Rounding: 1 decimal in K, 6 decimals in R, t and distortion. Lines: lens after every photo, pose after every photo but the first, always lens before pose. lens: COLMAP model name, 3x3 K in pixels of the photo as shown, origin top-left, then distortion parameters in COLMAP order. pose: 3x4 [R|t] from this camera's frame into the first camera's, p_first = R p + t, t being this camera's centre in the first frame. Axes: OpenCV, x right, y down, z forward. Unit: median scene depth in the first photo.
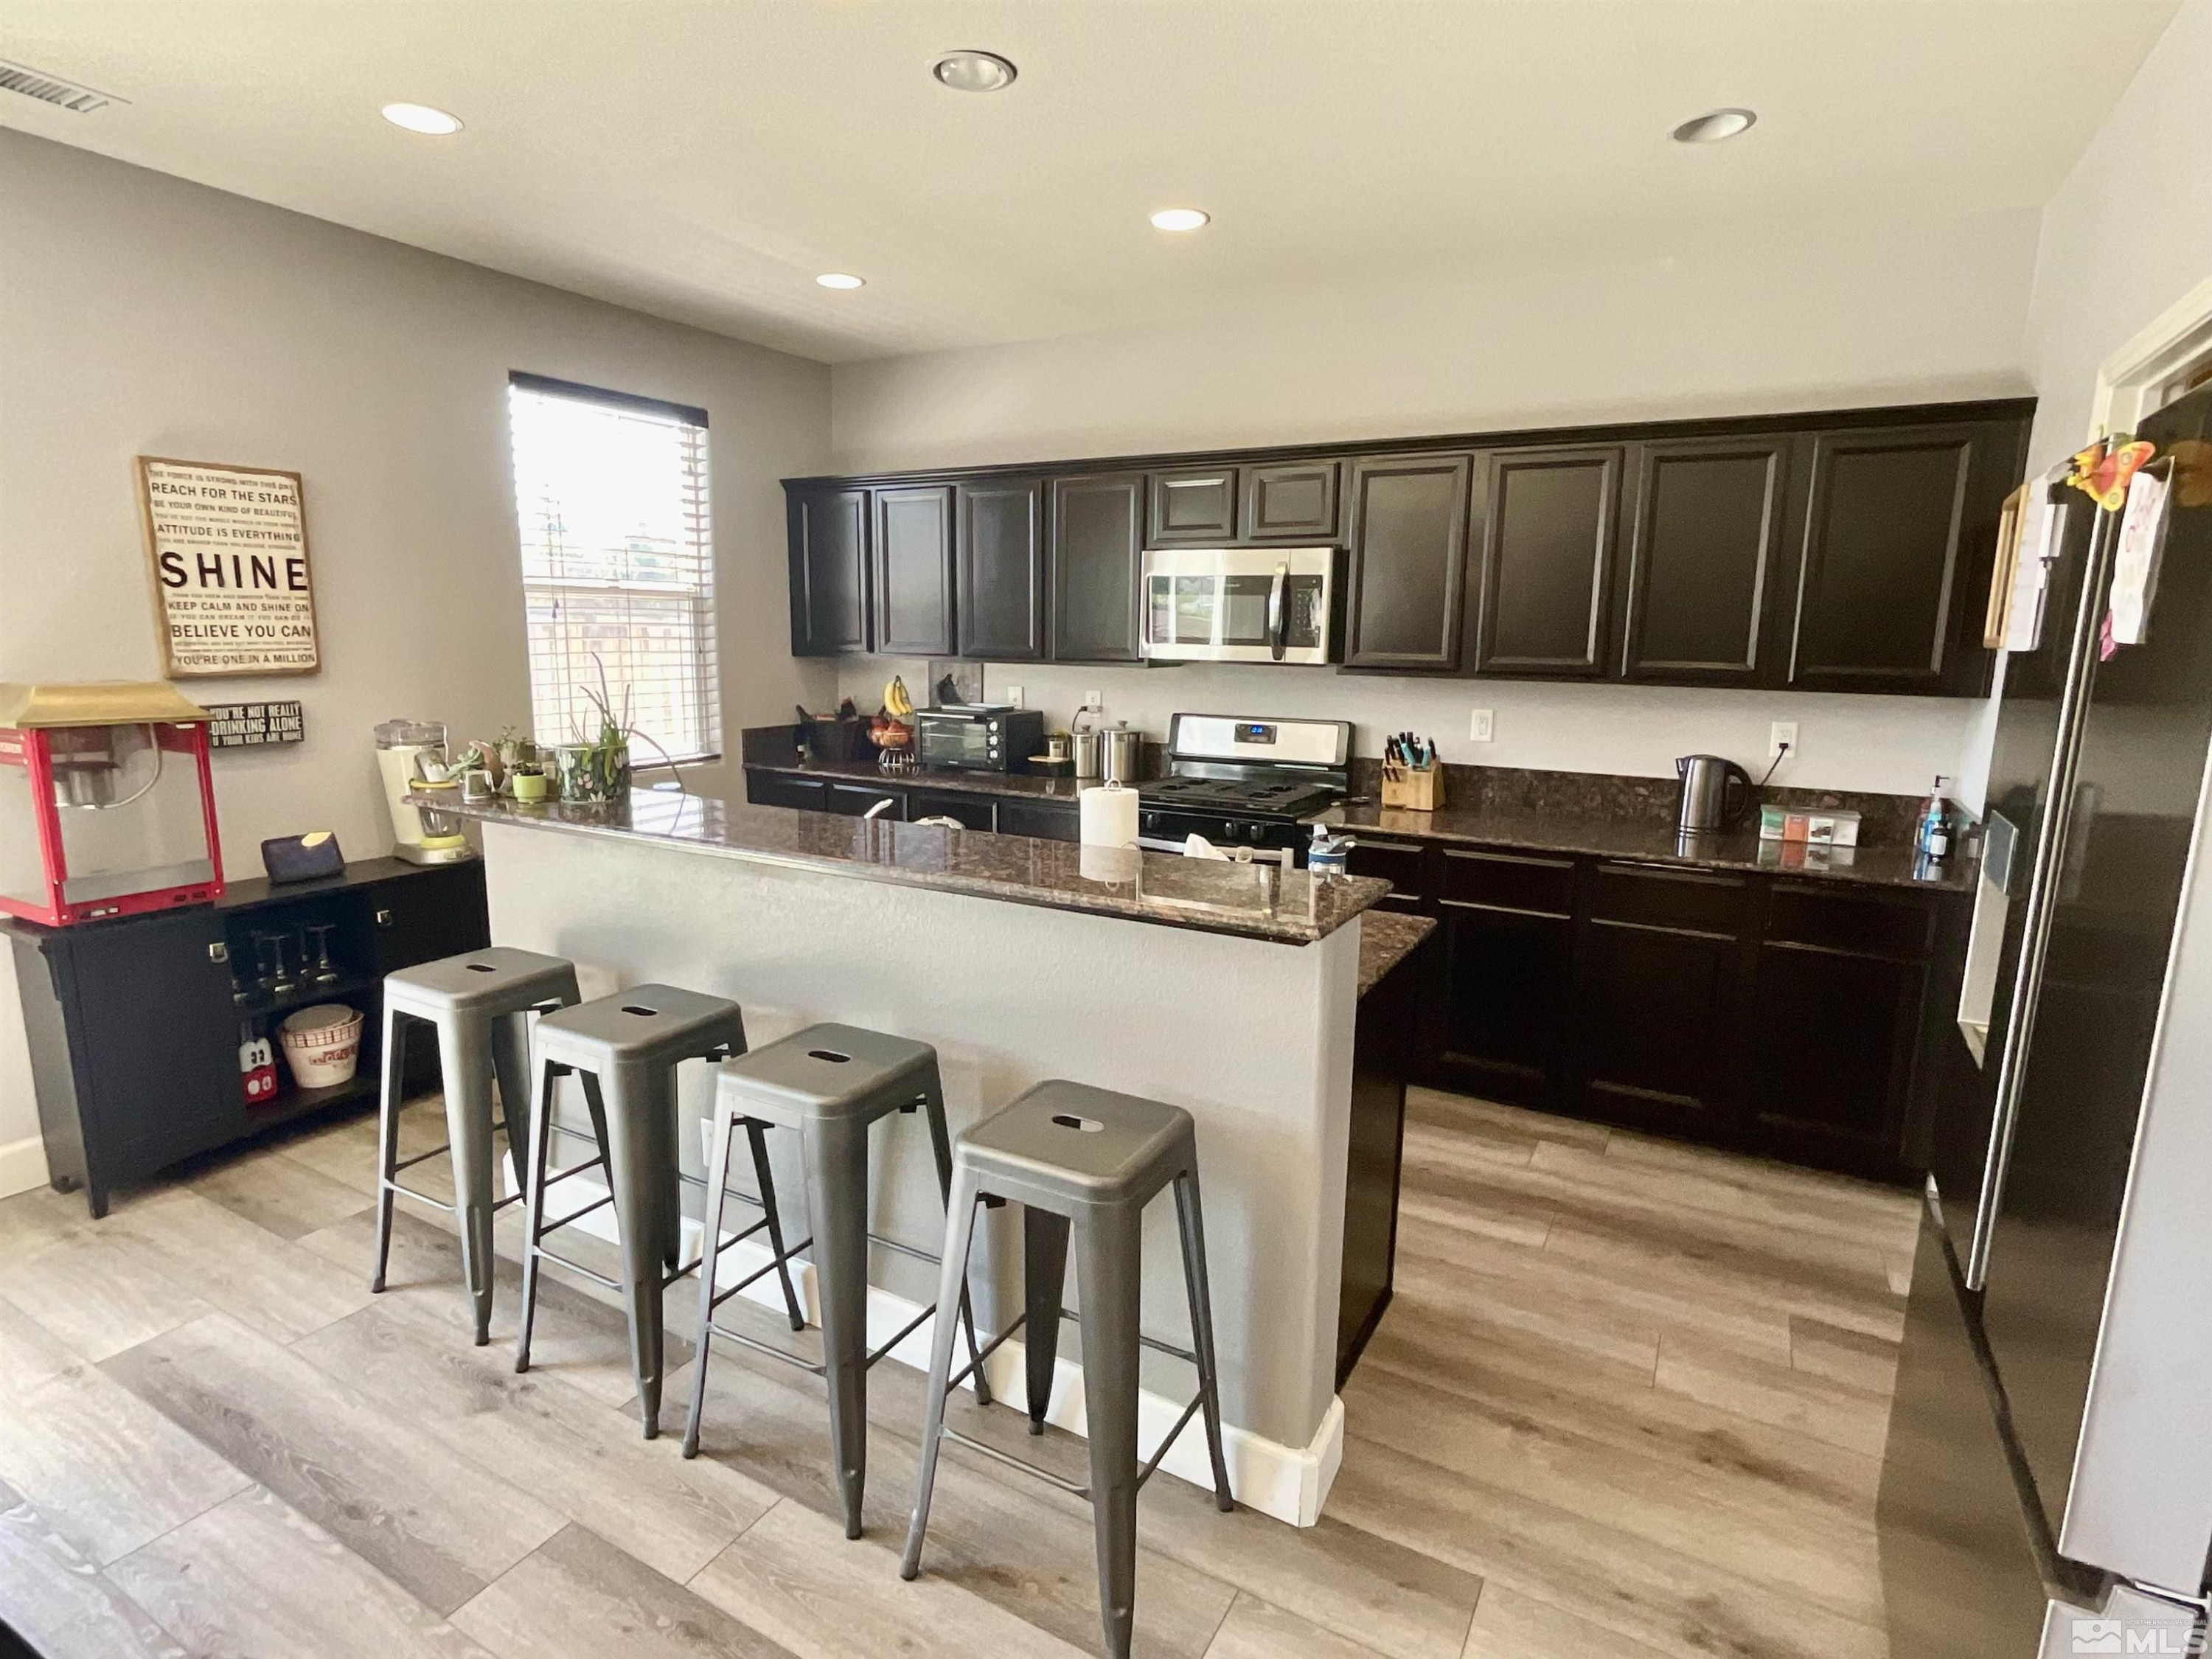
lens RADIAL K [[1153.3, 0, 1106.0], [0, 1153.3, 829.5], [0, 0, 1]] dist [0.002165, 0.001211]
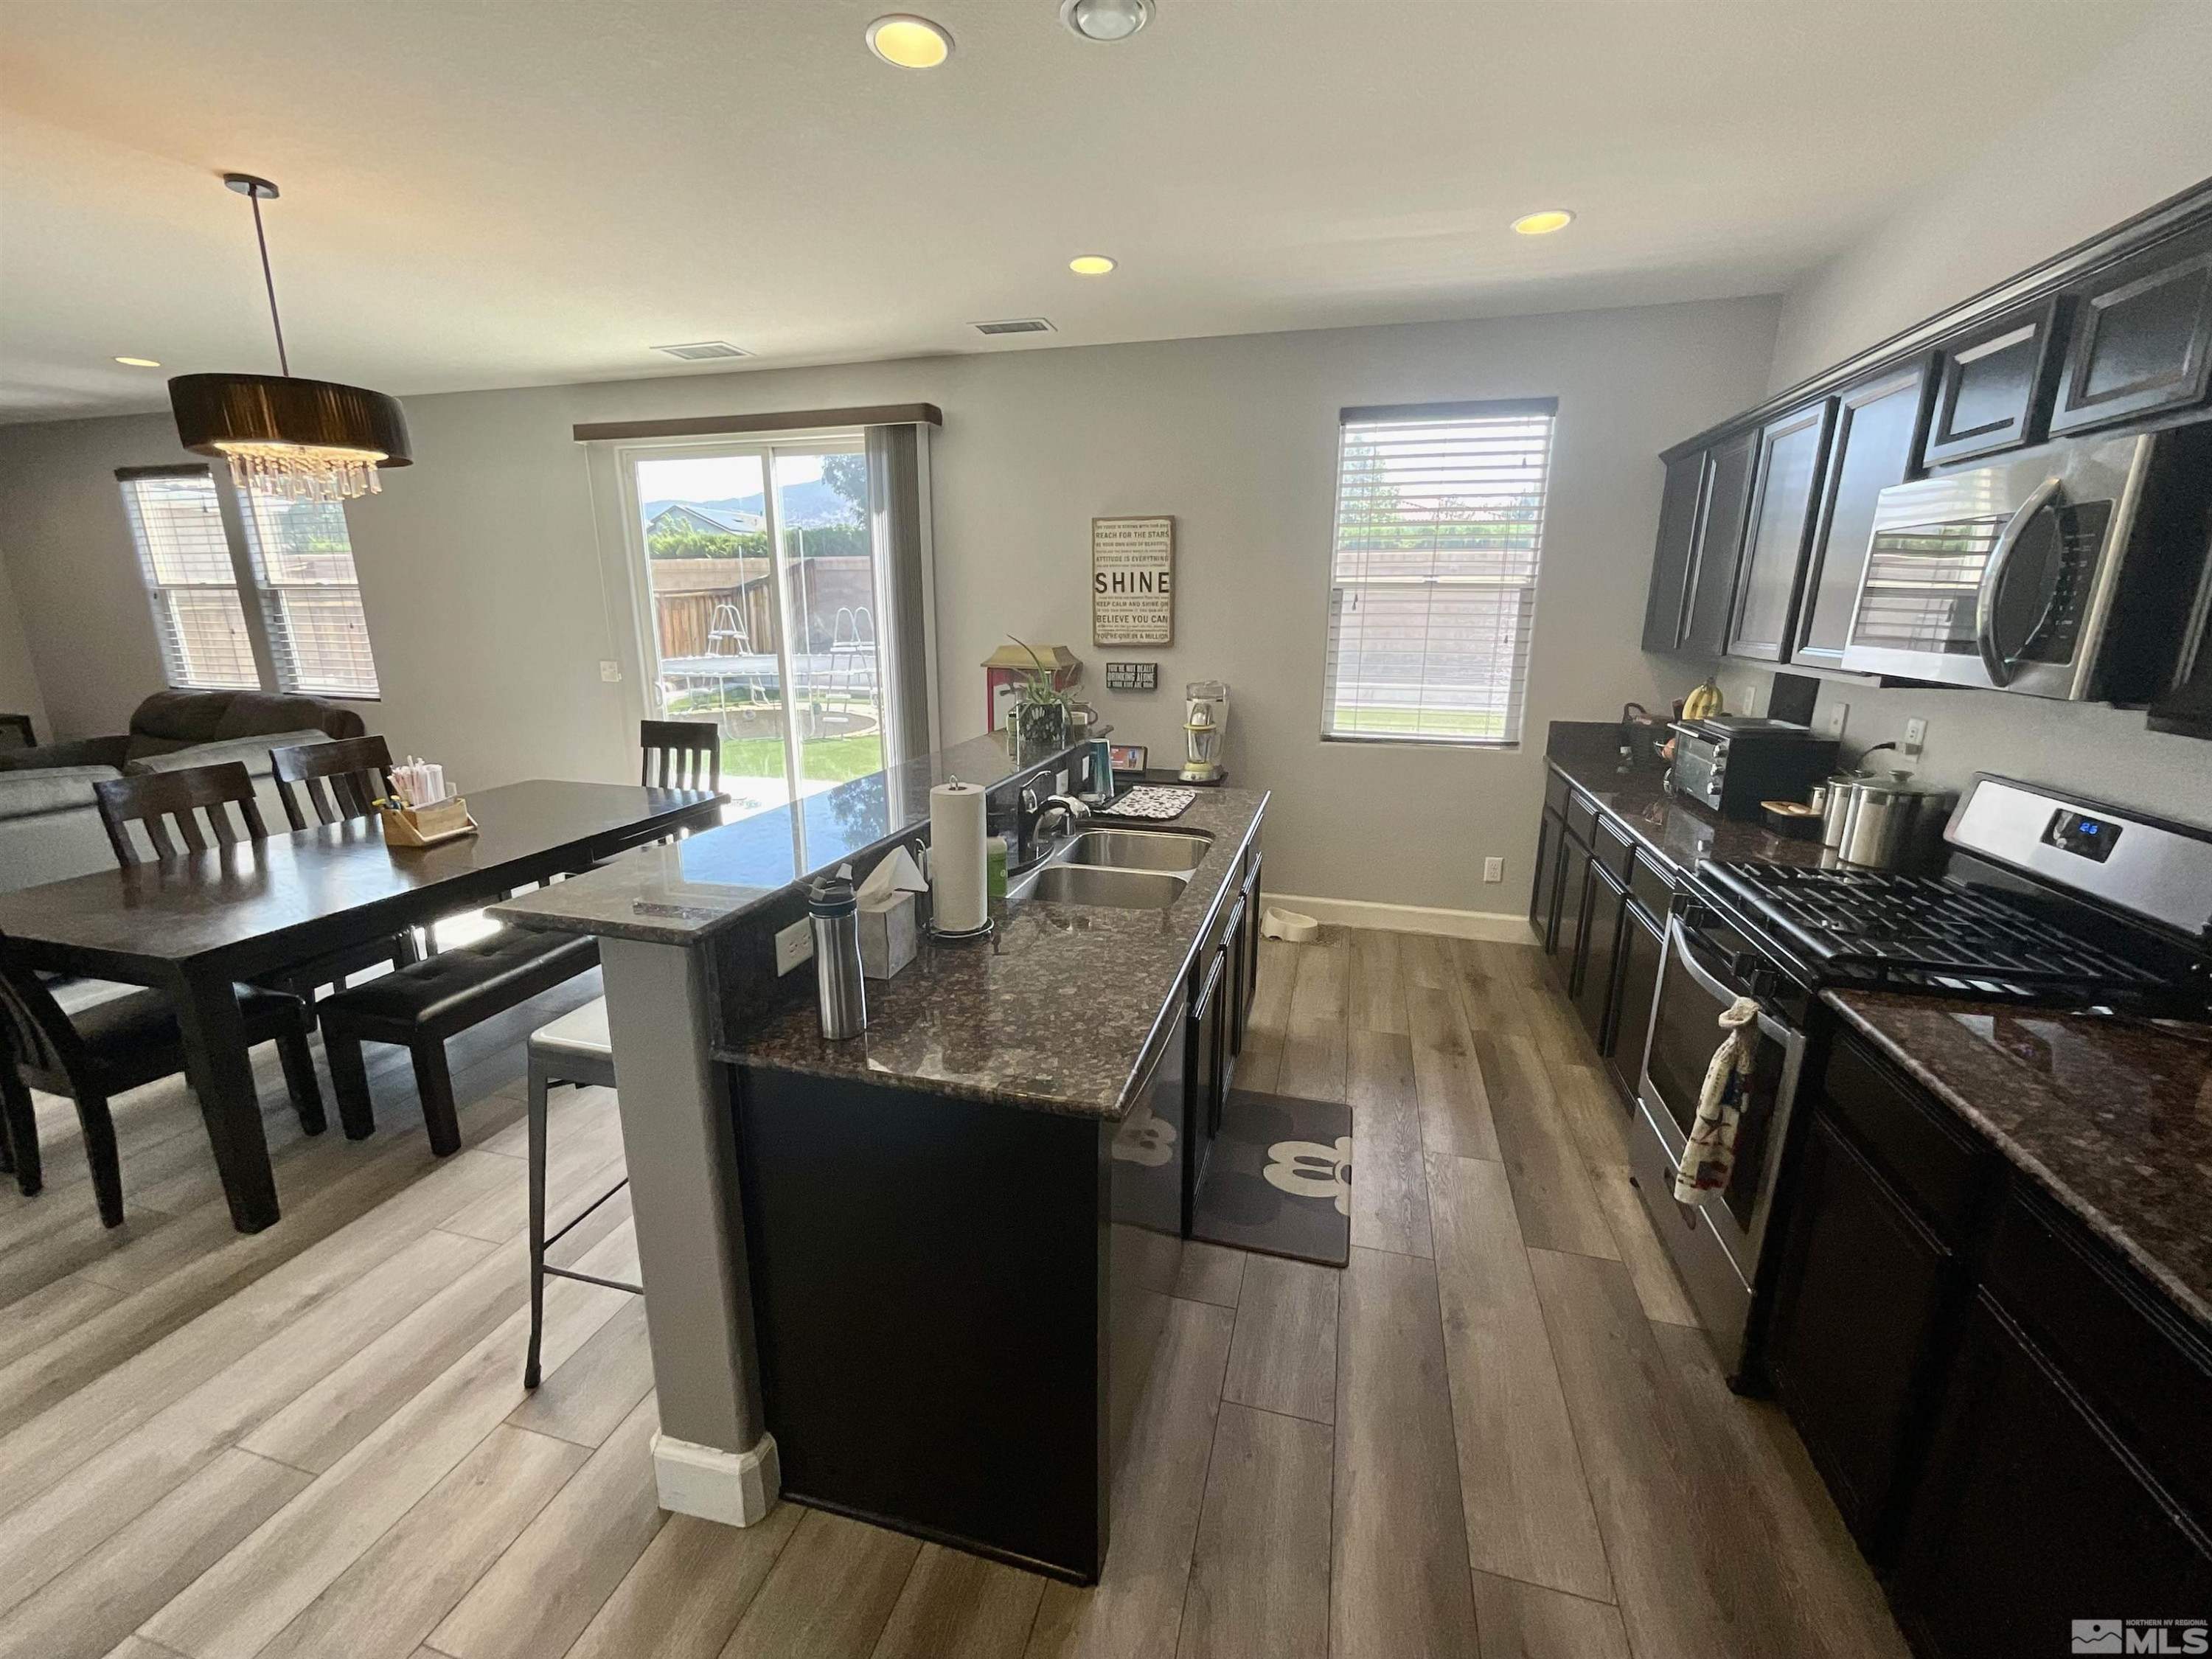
lens RADIAL K [[897.6, 0, 1106.0], [0, 897.6, 829.5], [0, 0, 1]] dist [-0.005900, -0.000050]
pose [[0.239626, 0.224002, -0.944670, 0.475232], [-0.171351, 0.967503, 0.185951, -0.101787], [0.955624, 0.117311, 0.270222, 0.591339]]
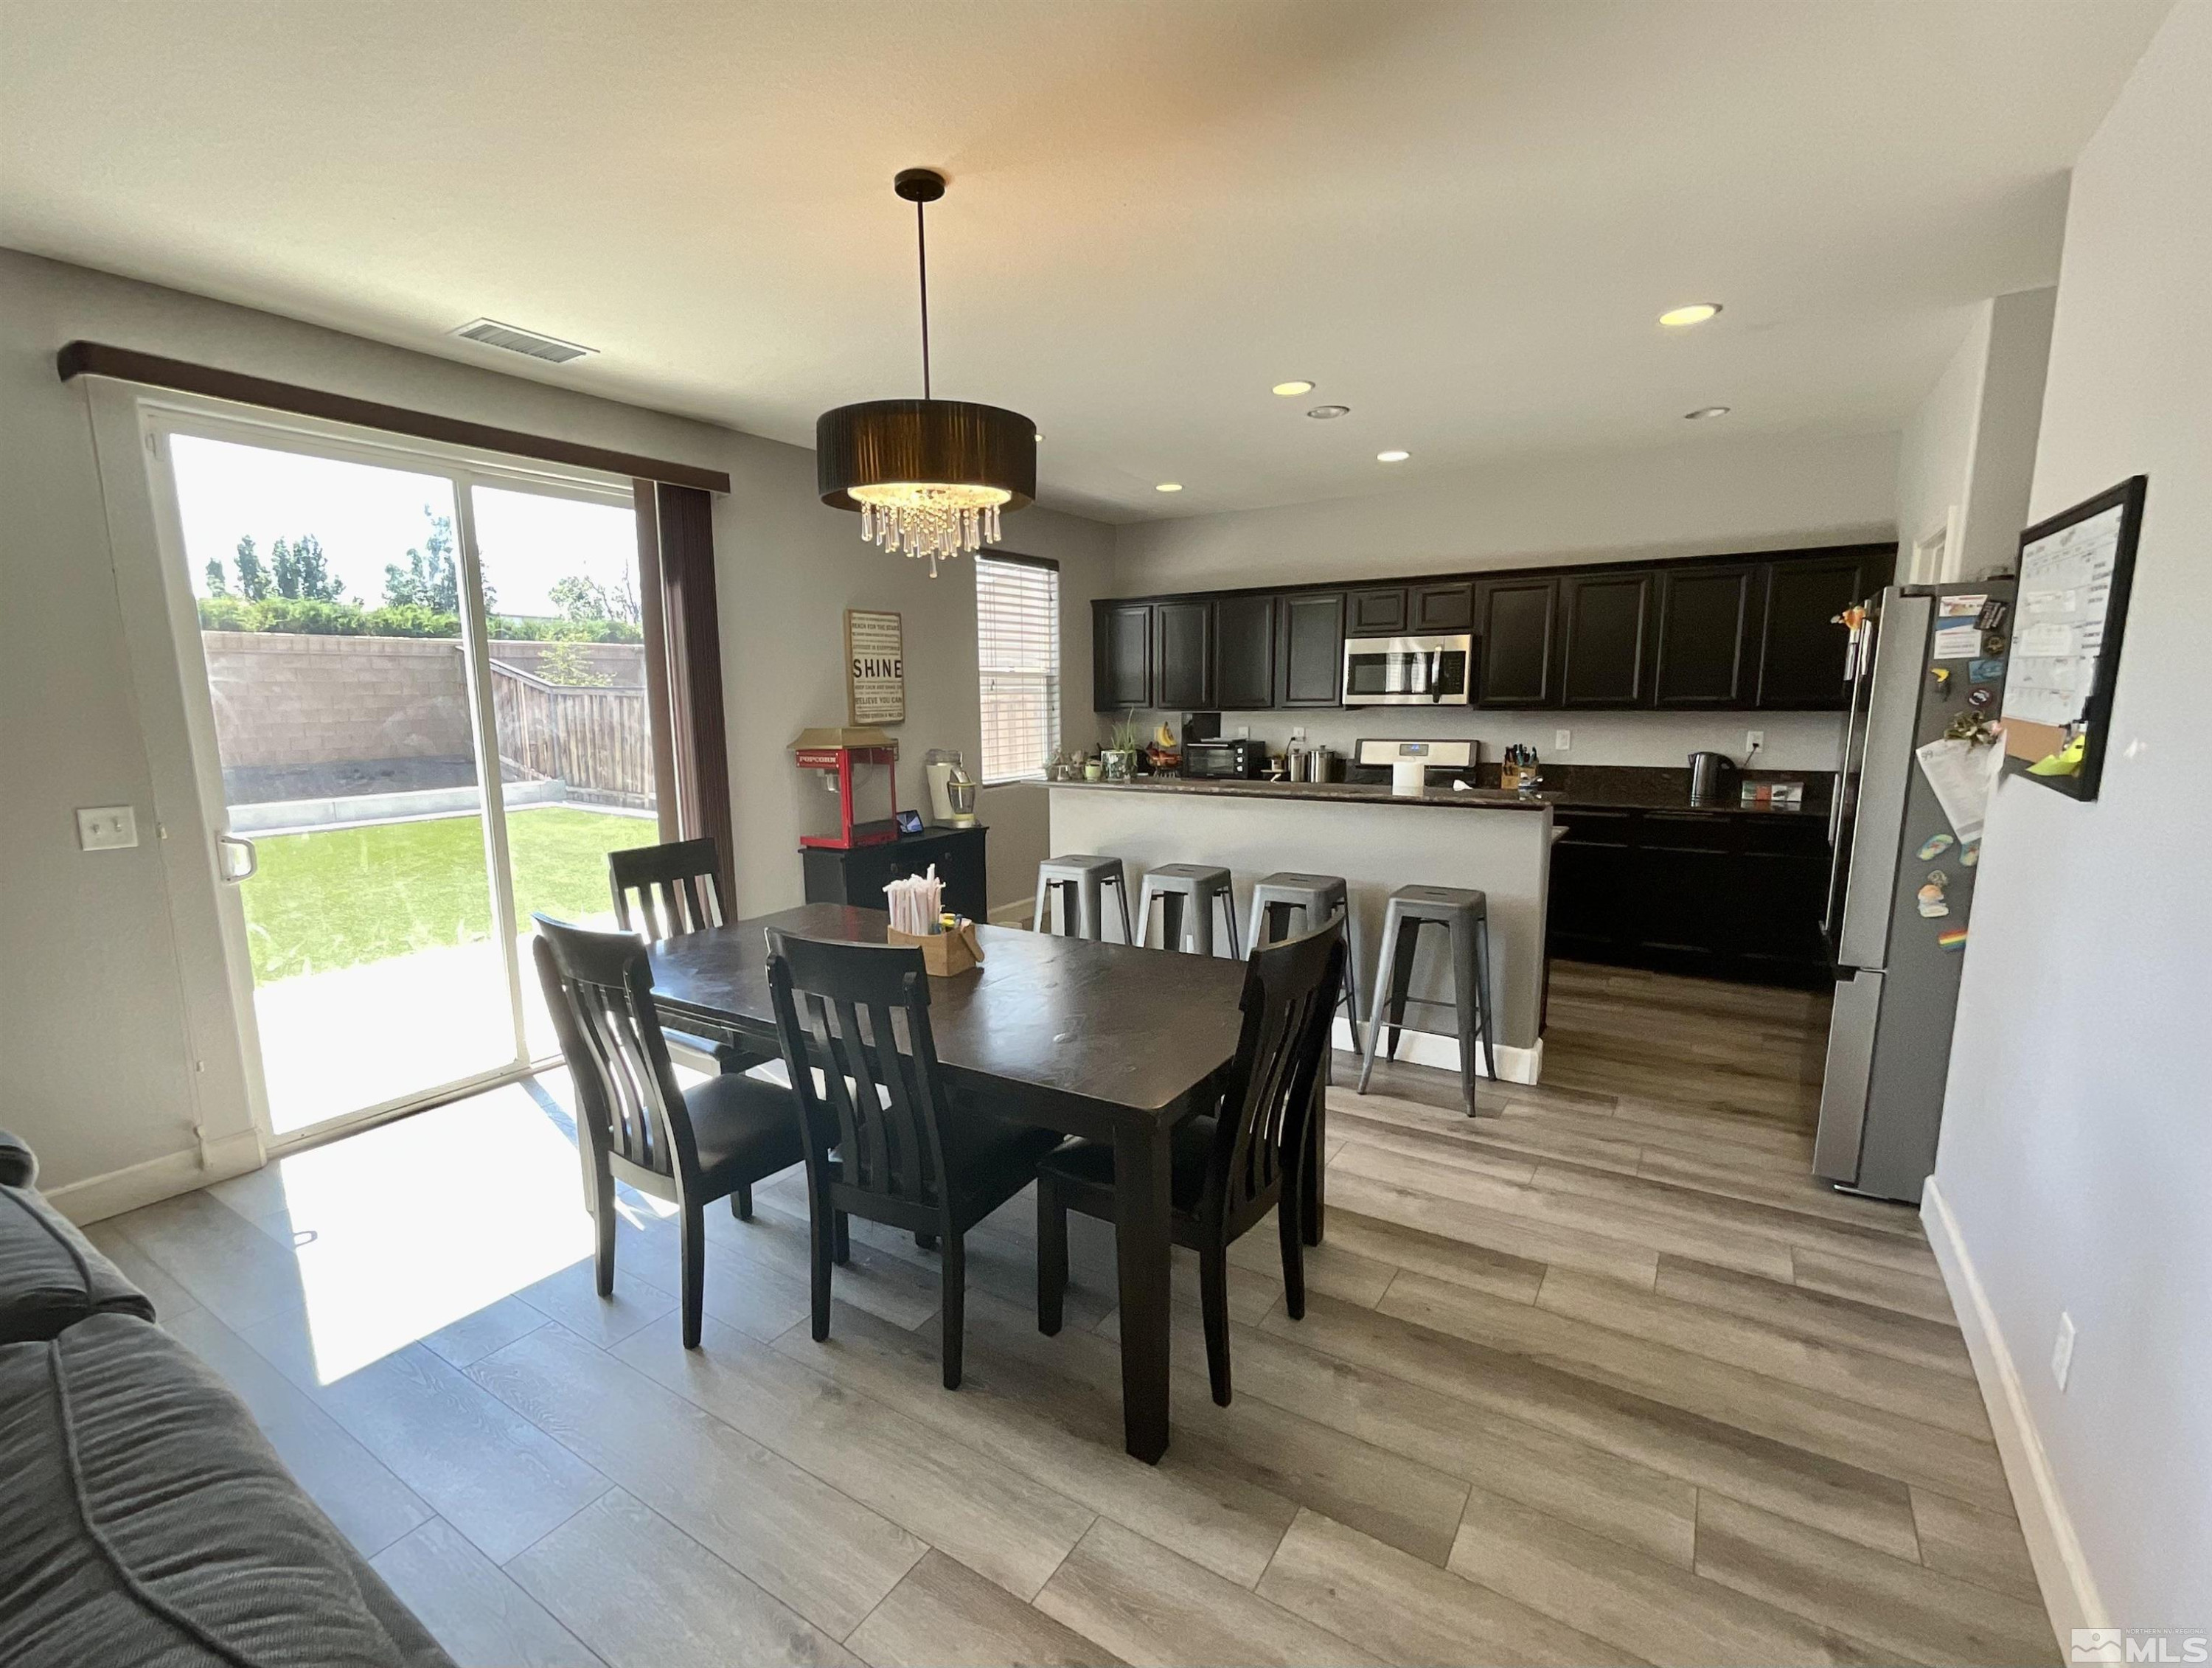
lens RADIAL K [[1013.3, 0, 1068.3], [0, 1013.3, 860.9], [0, 0, 1]] dist [-0.000361, 0.000103]
pose [[0.997054, -0.015129, -0.075197, -0.295939], [0.014261, 0.999825, -0.012075, 0.098253], [0.075367, 0.010967, 0.997096, -0.533622]]
